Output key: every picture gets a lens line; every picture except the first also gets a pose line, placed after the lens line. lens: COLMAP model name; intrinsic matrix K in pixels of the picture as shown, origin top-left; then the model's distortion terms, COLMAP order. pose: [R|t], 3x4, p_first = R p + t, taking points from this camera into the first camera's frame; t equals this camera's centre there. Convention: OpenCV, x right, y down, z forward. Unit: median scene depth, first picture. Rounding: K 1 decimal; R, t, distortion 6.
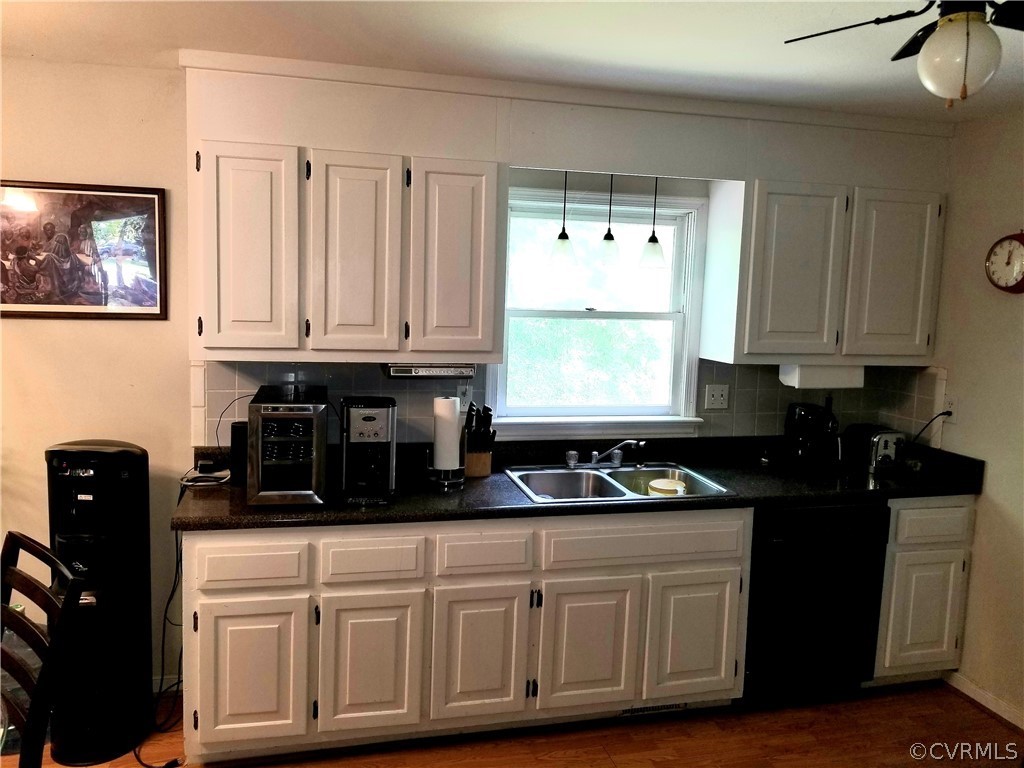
lens RADIAL K [[812.5, 0, 489.7], [0, 812.5, 364.7], [0, 0, 1]] dist [0.034907, -0.077327]
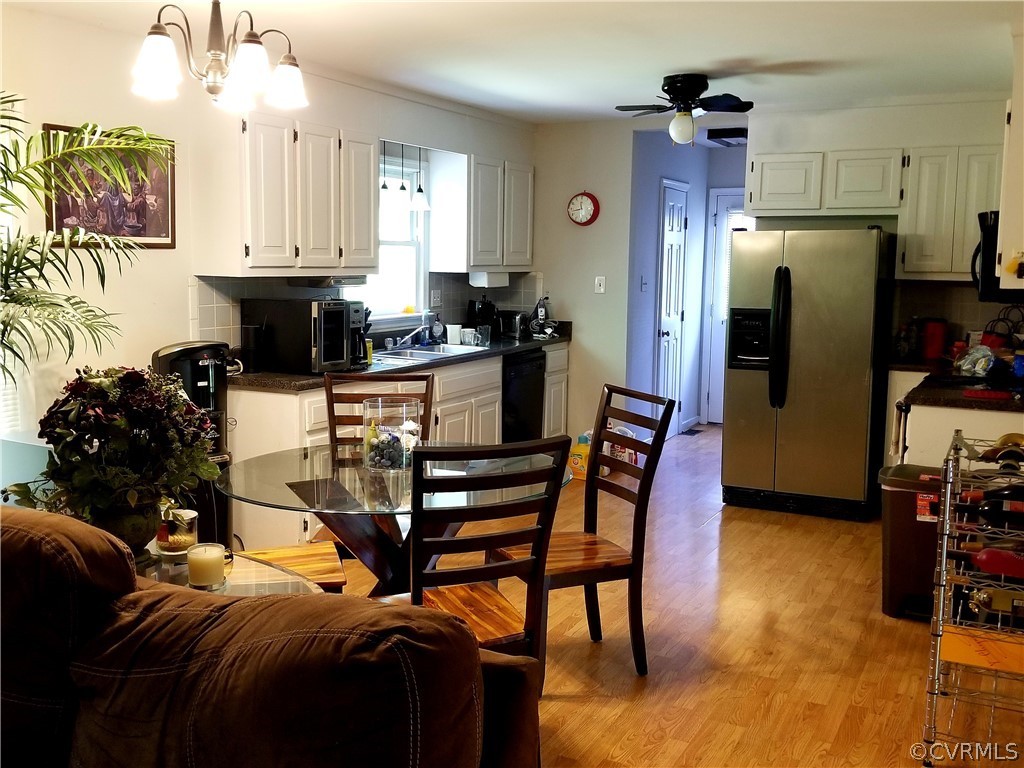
lens RADIAL K [[1029.8, 0, 505.9], [0, 1029.8, 383.9], [0, 0, 1]] dist [0.025548, 0.000000]
pose [[0.658839, -0.116477, 0.743212, -1.252148], [0.082171, 0.993172, 0.082808, 0.059584], [-0.747782, 0.006513, 0.663912, -0.403938]]
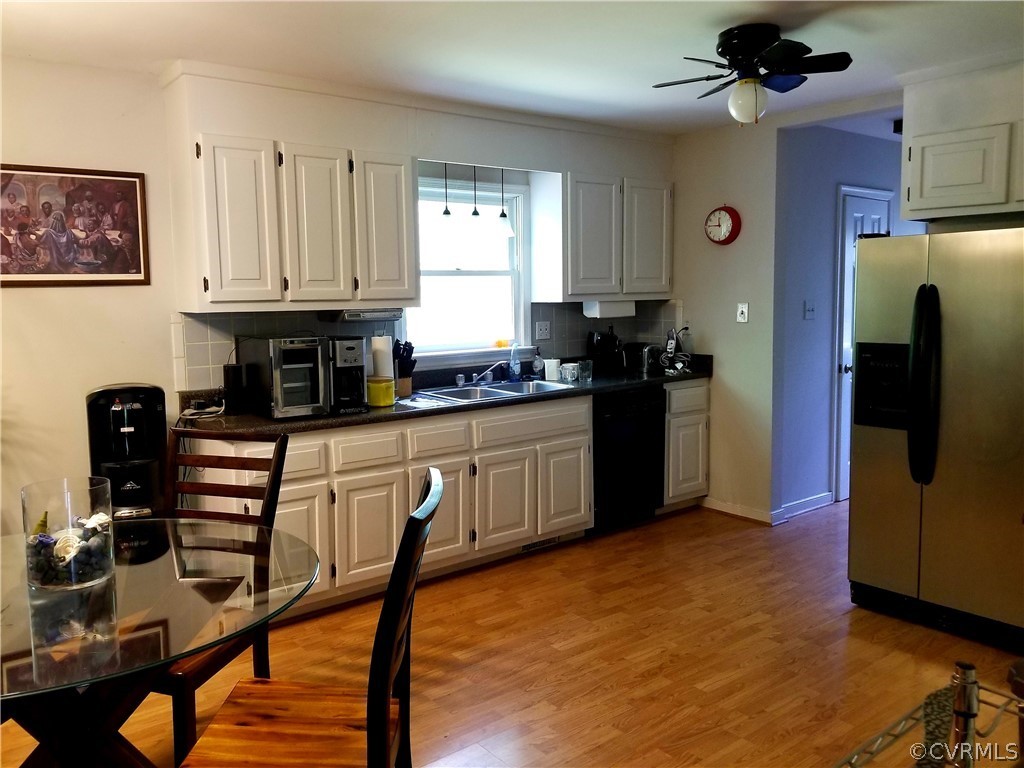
lens RADIAL K [[812.5, 0, 485.9], [0, 812.5, 371.2], [0, 0, 1]] dist [0.034907, -0.077327]
pose [[0.916725, -0.085609, 0.390238, -0.423677], [0.084692, 0.996215, 0.019592, 0.087990], [-0.390438, 0.015090, 0.920505, -0.276257]]
